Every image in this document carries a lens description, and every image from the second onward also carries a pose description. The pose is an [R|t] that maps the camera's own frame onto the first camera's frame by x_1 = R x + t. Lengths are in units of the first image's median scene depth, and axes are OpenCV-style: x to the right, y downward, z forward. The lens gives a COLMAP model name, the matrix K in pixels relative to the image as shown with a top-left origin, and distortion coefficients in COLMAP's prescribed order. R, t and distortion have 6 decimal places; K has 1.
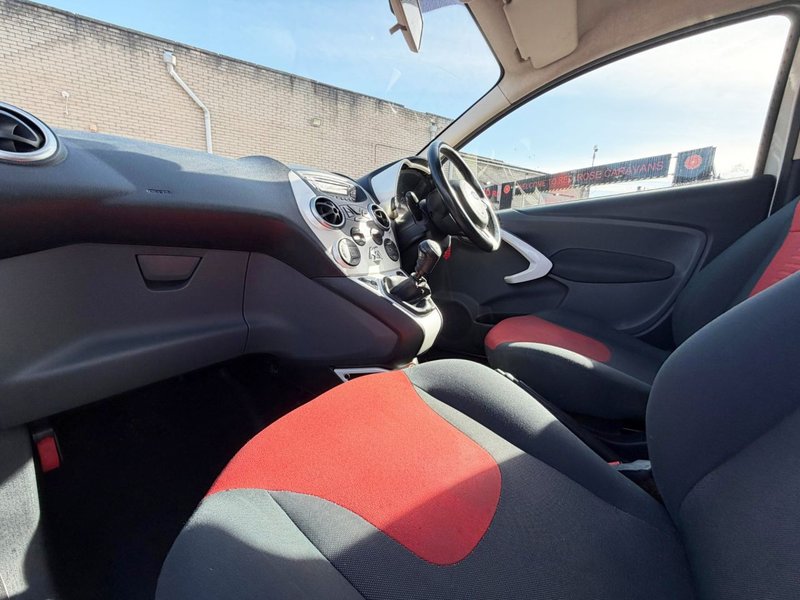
lens RADIAL K [[313.8, 0, 400.0], [0, 313.8, 300.0], [0, 0, 1]] dist [0.000429, -0.000006]
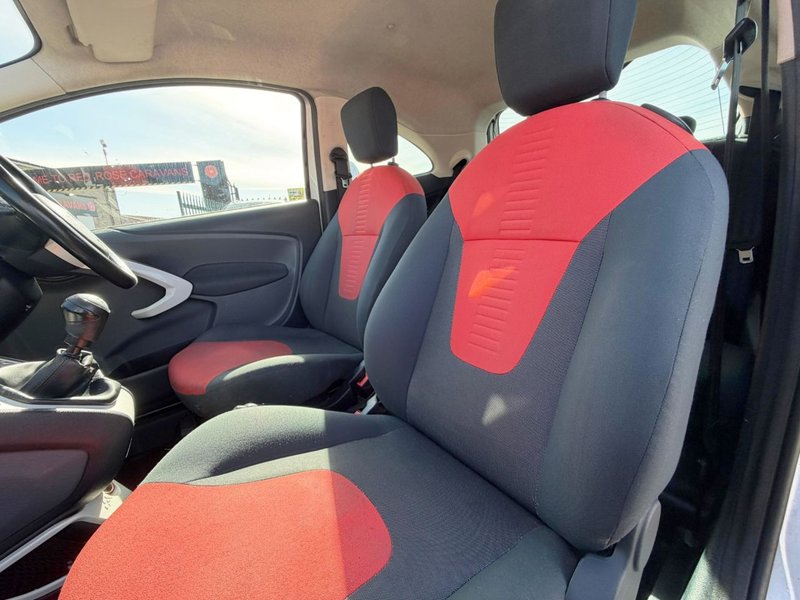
lens RADIAL K [[313.8, 0, 400.0], [0, 313.8, 300.0], [0, 0, 1]] dist [0.000429, -0.000006]
pose [[0.345675, -0.262606, 0.900859, -0.205270], [0.274246, 0.946398, 0.170647, -0.079326], [-0.897384, 0.188069, 0.399164, 0.099851]]
